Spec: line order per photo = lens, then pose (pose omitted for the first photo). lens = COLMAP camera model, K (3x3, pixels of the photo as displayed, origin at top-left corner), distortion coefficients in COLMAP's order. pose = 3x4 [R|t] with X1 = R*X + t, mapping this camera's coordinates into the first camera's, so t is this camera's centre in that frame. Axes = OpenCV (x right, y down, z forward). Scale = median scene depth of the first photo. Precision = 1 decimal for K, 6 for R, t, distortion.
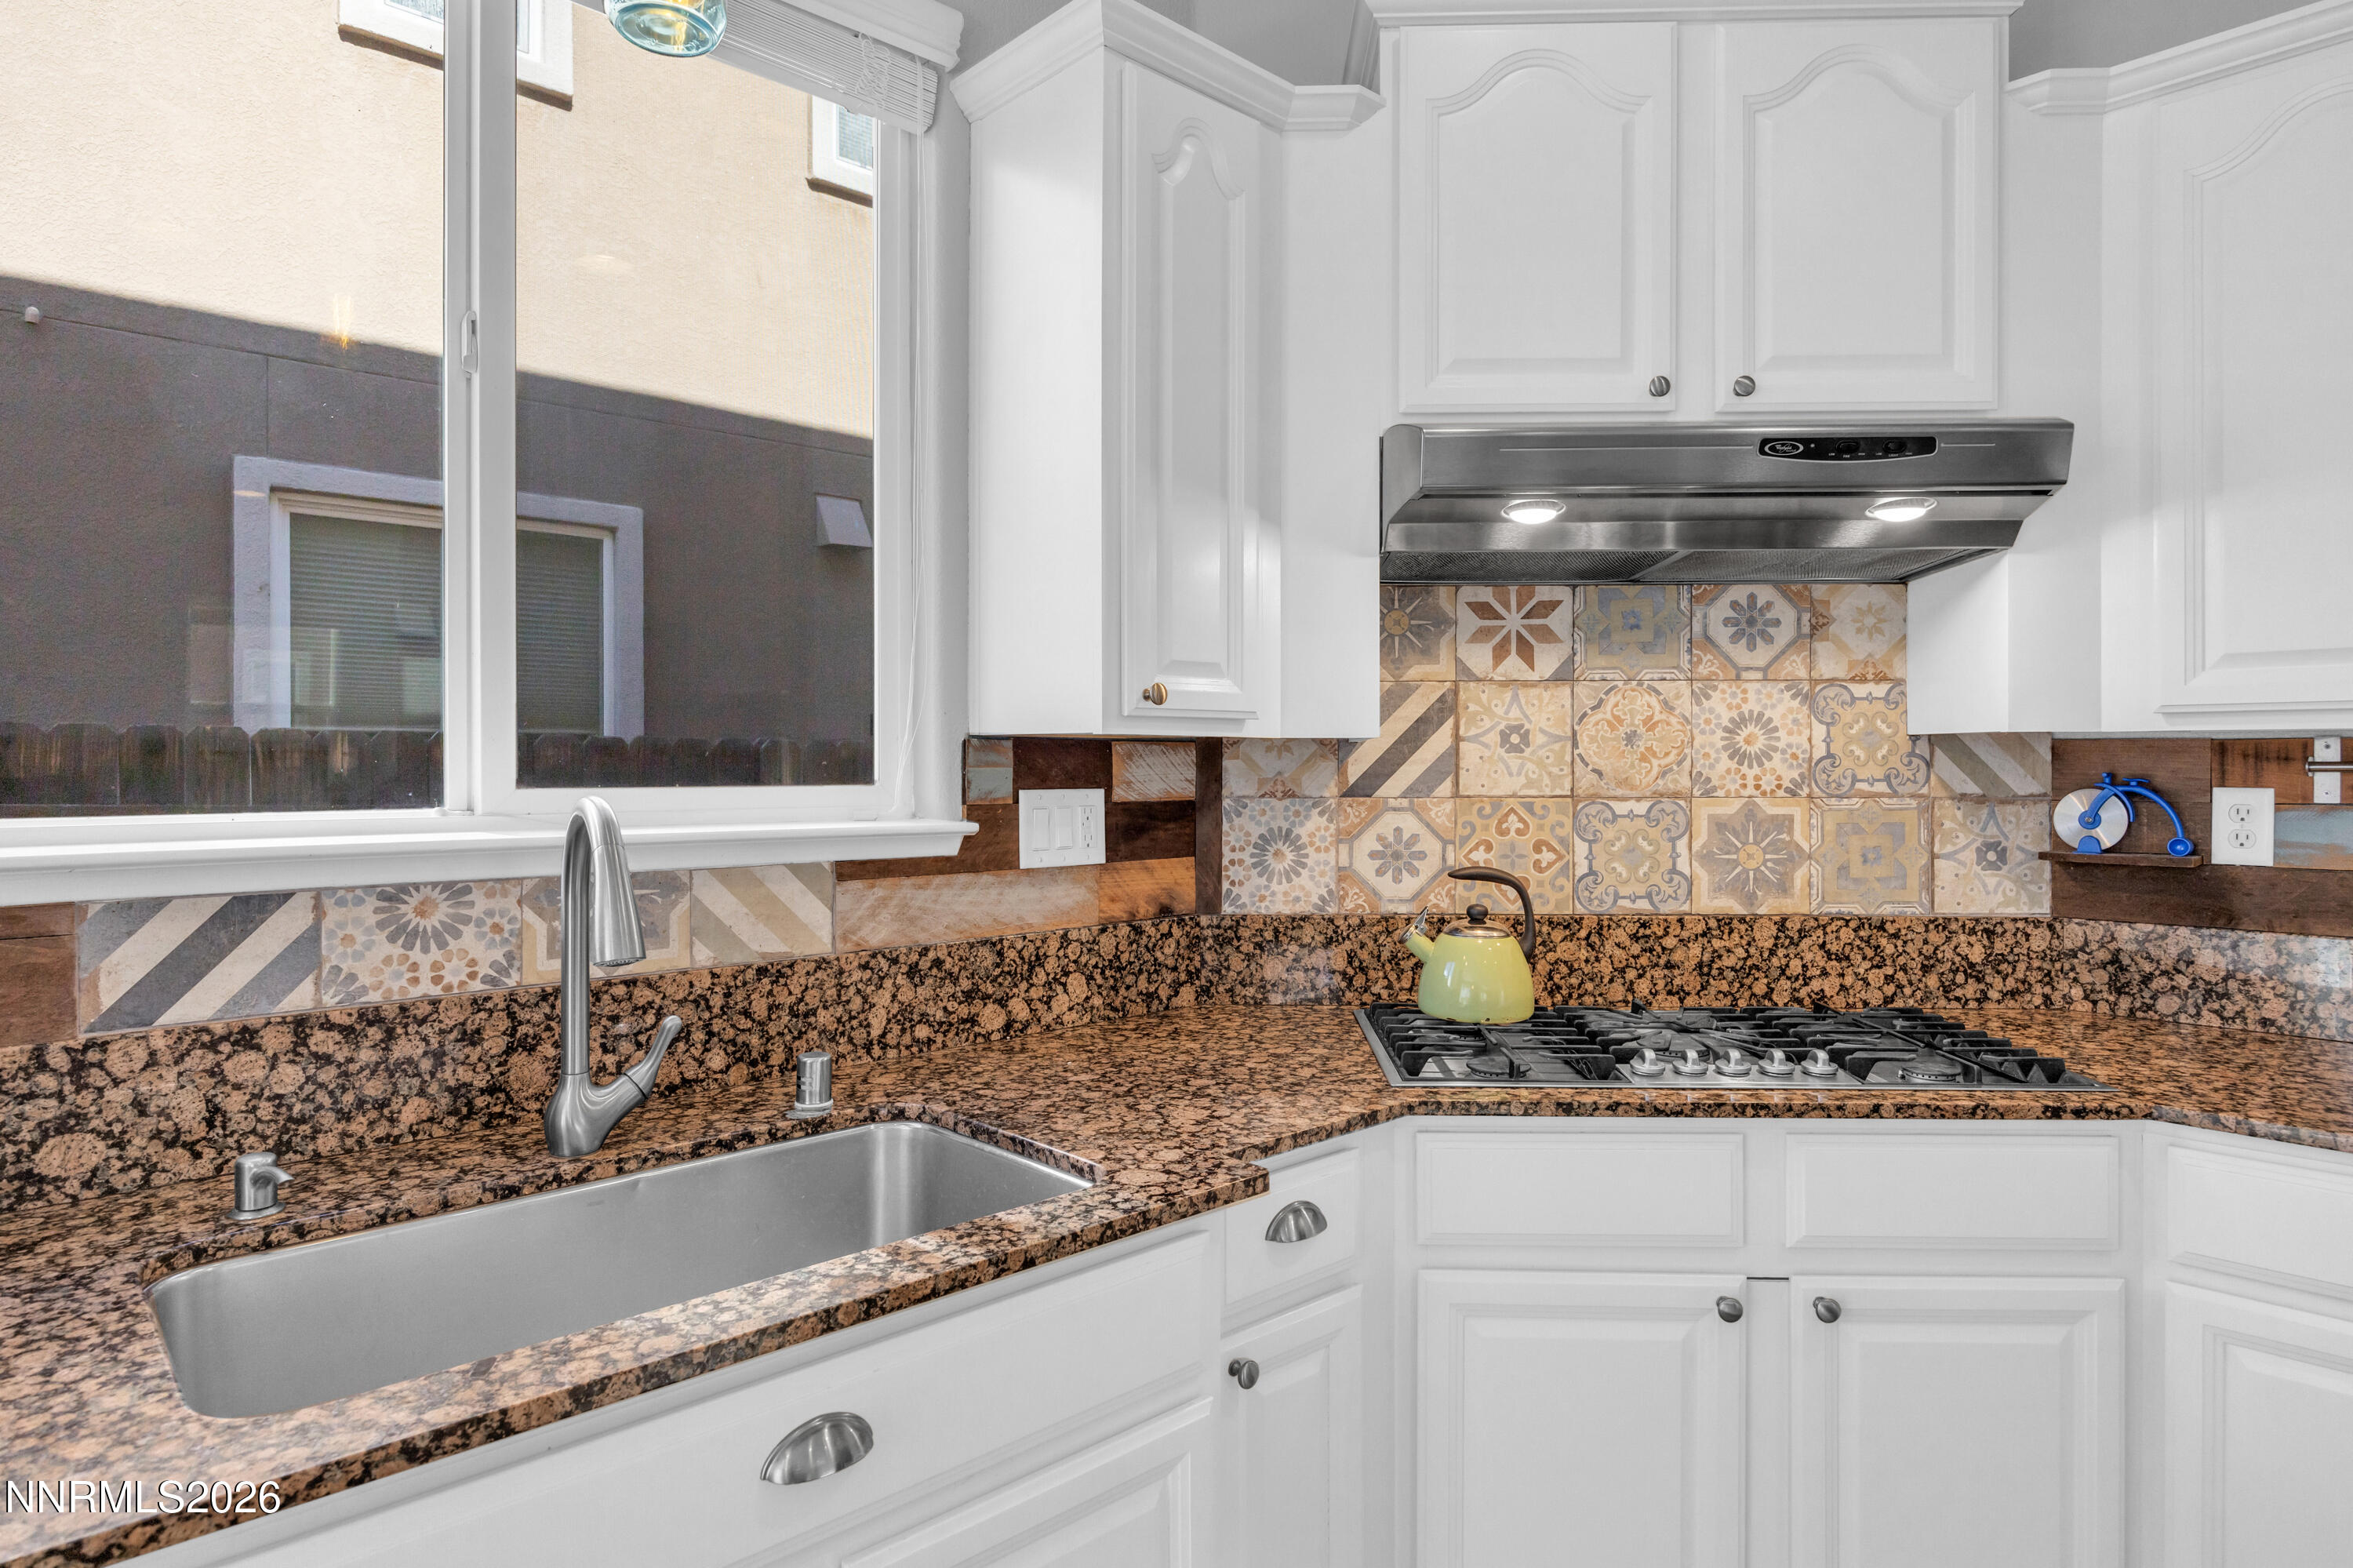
lens RADIAL K [[1316.6, 0, 1188.9], [0, 1316.6, 765.6], [0, 0, 1]] dist [-0.002571, -0.000841]
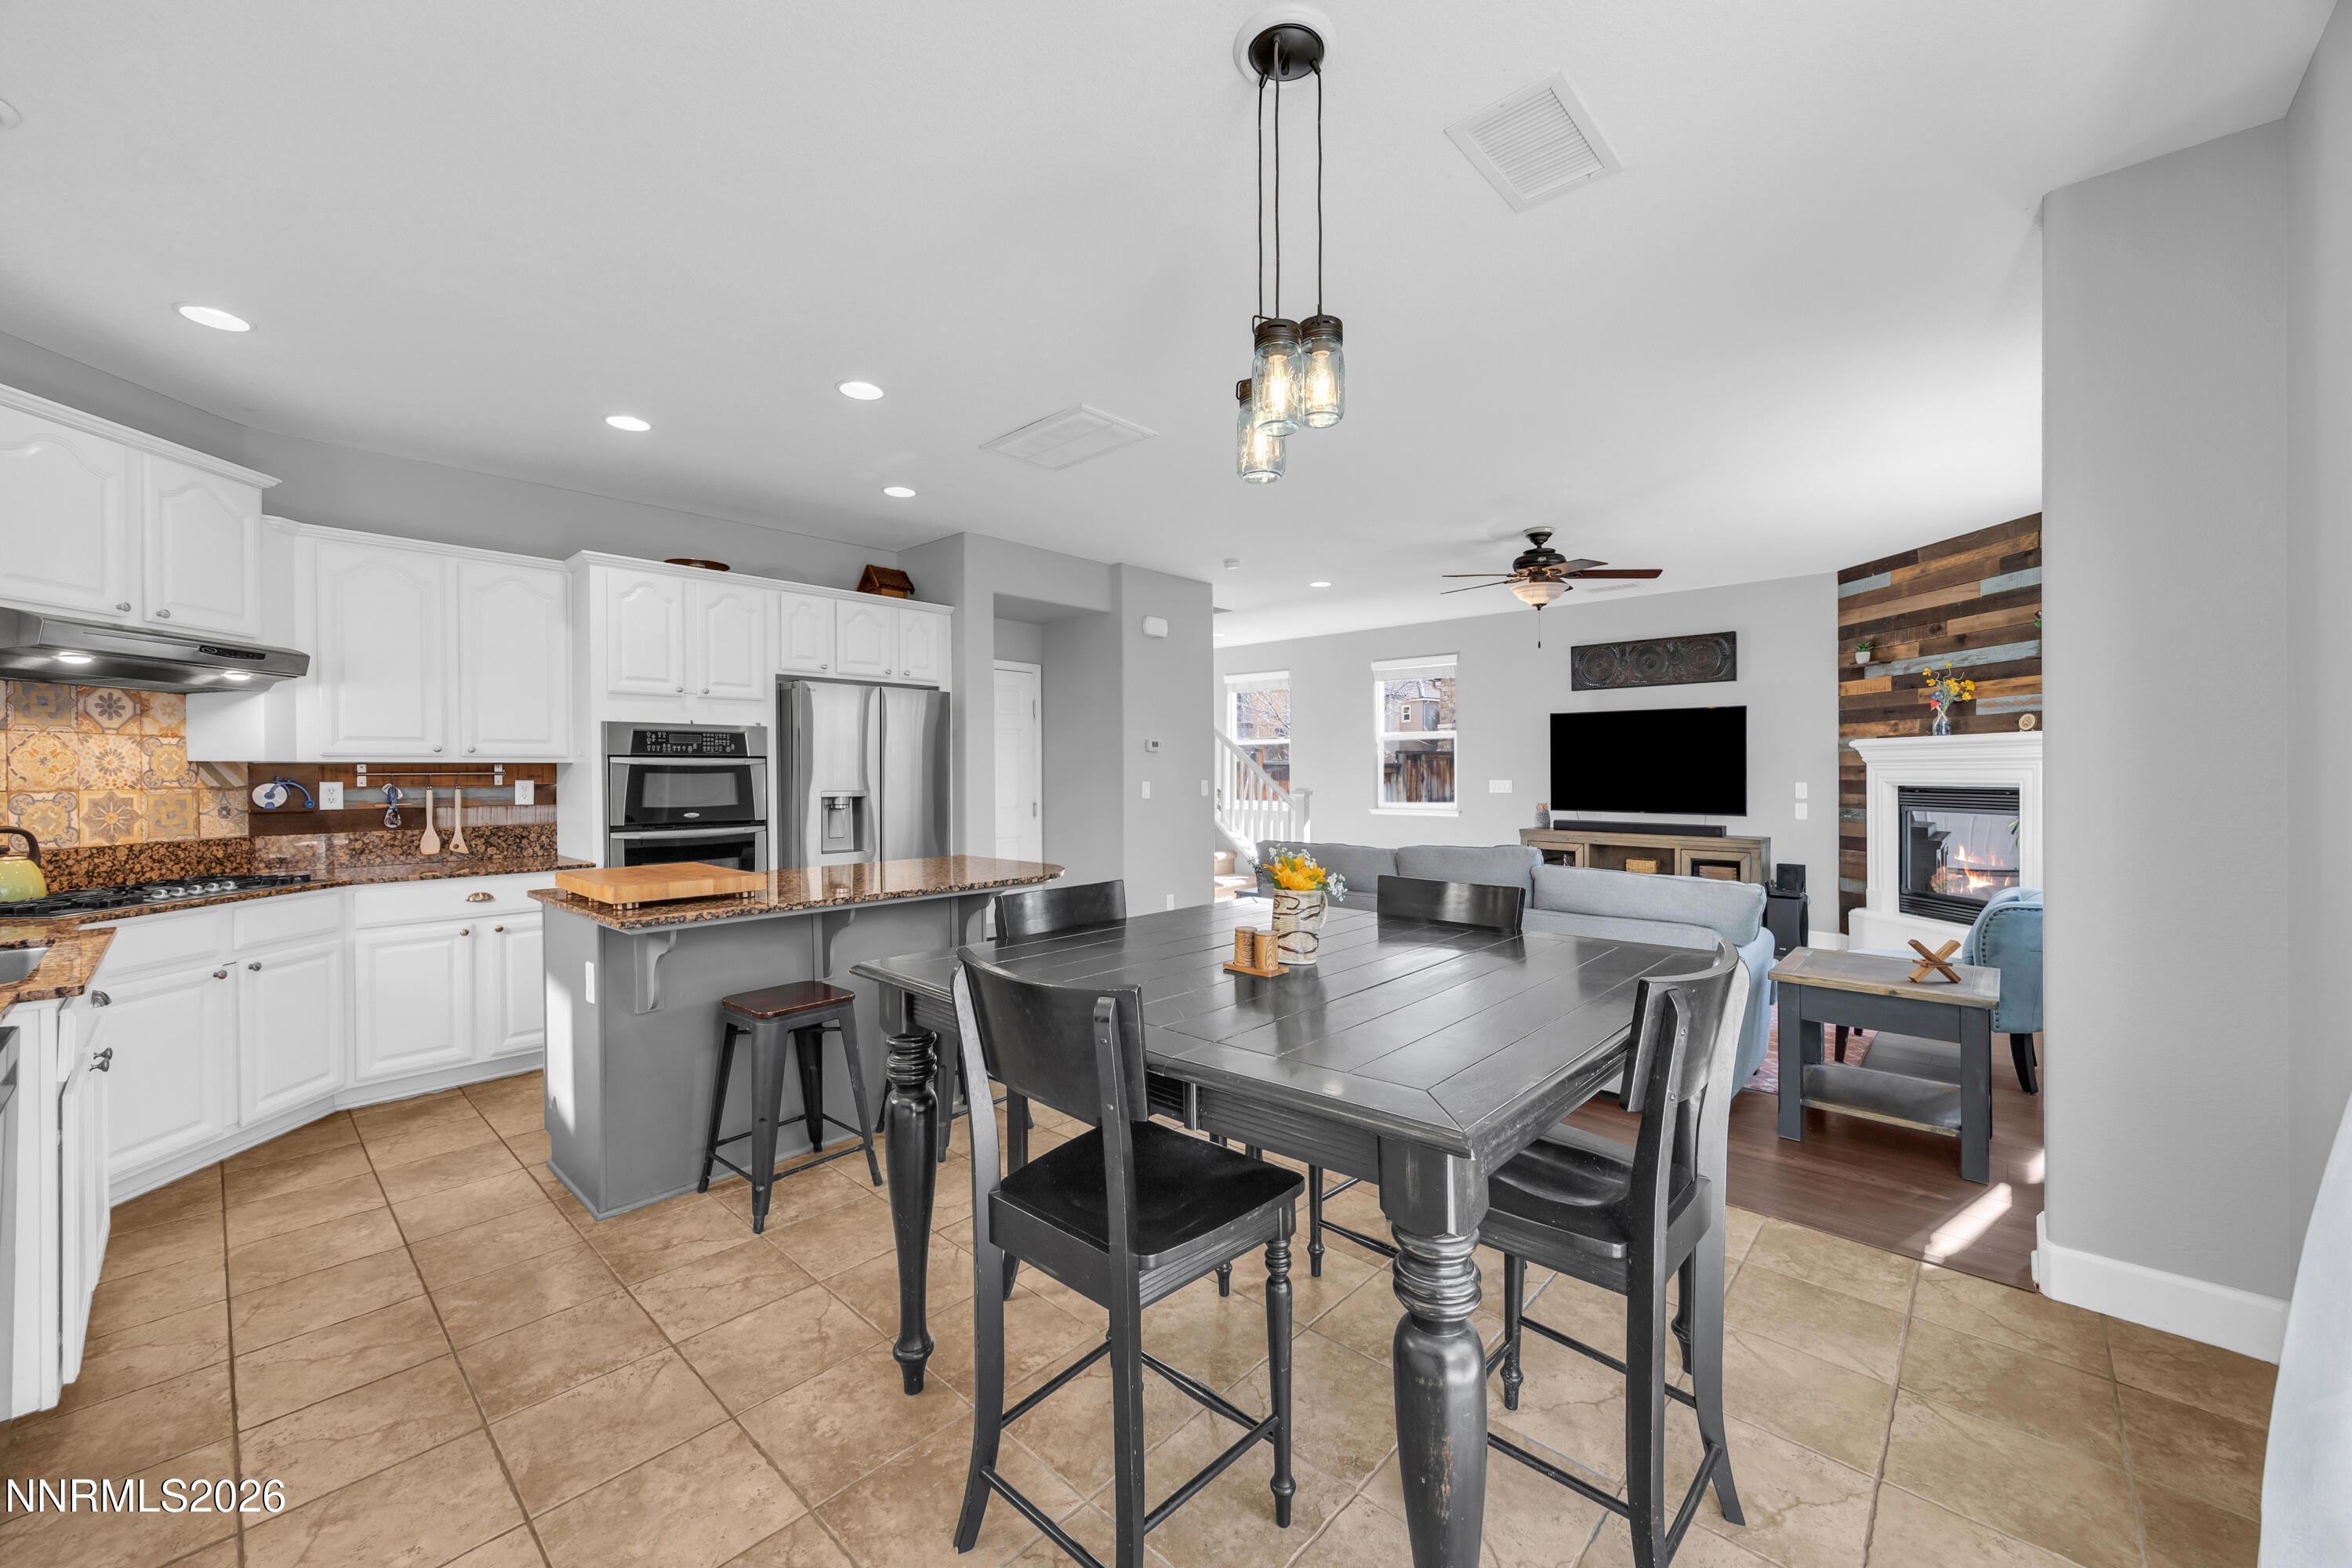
lens RADIAL K [[916.0, 0, 1178.4], [0, 916.0, 775.5], [0, 0, 1]] dist [-0.002558, -0.000766]
pose [[-0.072541, -0.003122, 0.997361, -1.288760], [0.008087, 0.999960, 0.003718, 0.010675], [-0.997333, 0.008336, -0.072513, -0.667500]]
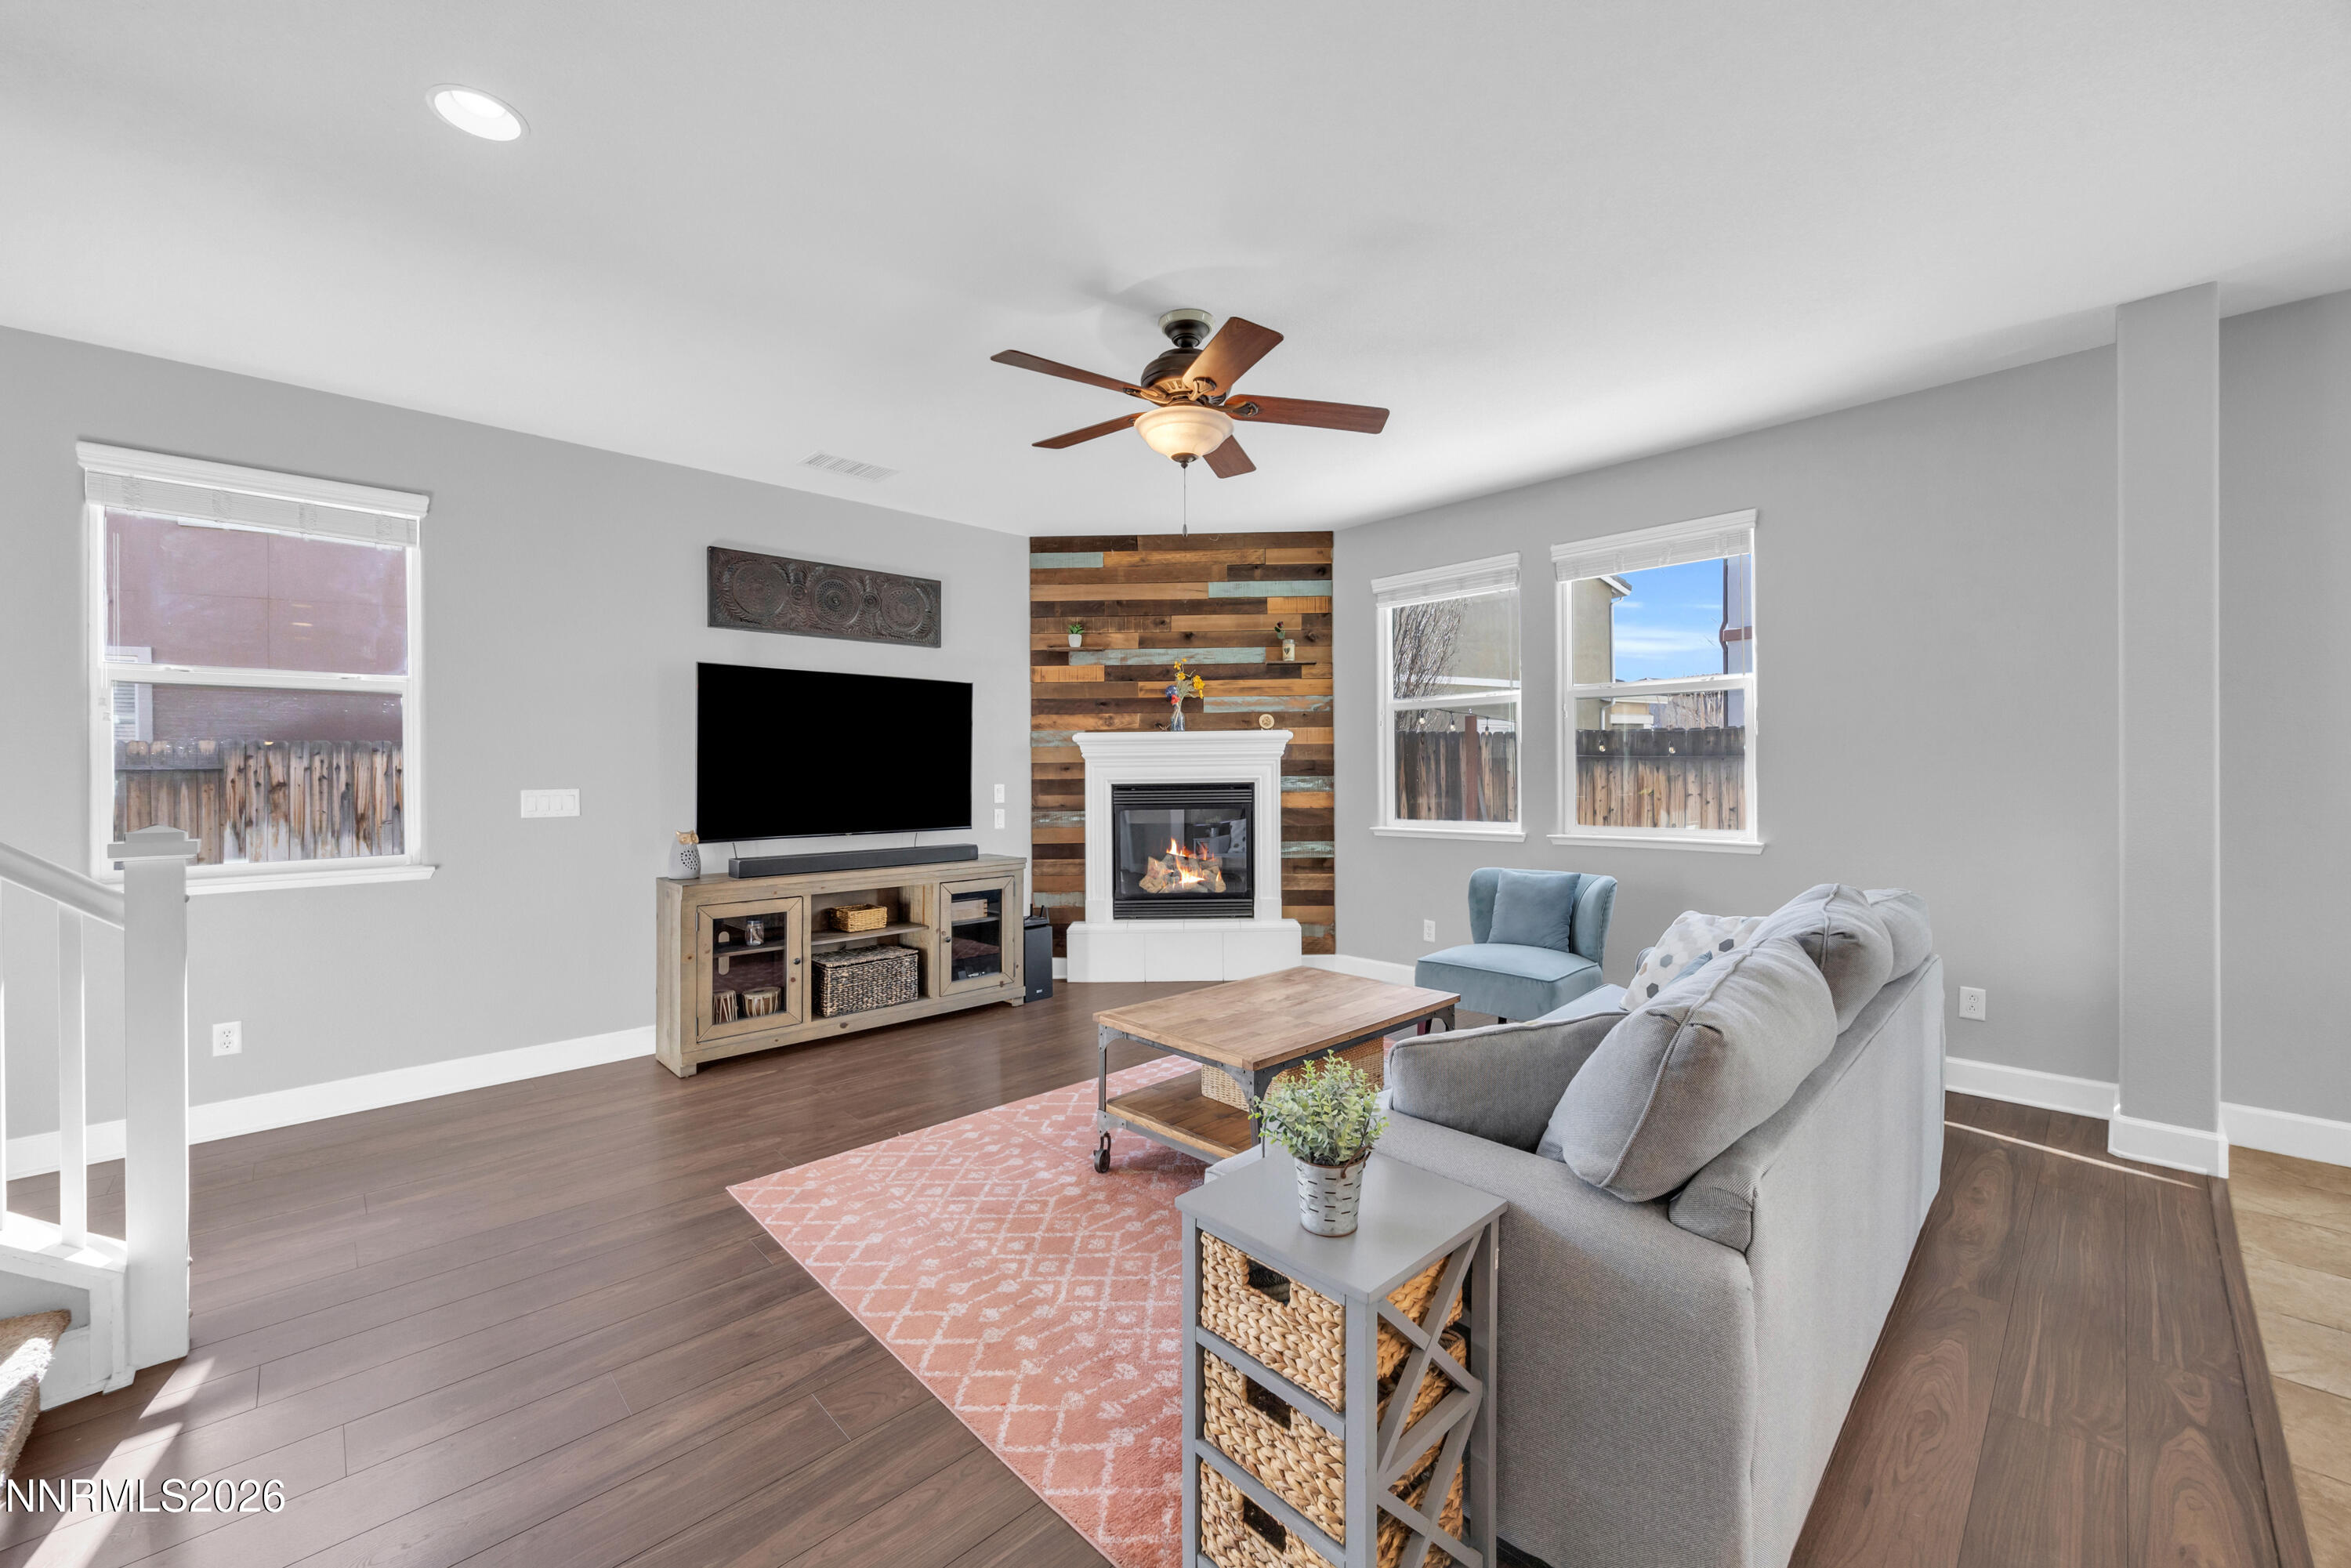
lens RADIAL K [[915.5, 0, 1177.9], [0, 915.5, 775.5], [0, 0, 1]] dist [-0.002558, -0.000766]
pose [[-0.999899, 0.013291, -0.004937, 1.445634], [0.013231, 0.999842, 0.011906, 0.018495], [0.005094, 0.011840, -0.999917, -0.423676]]
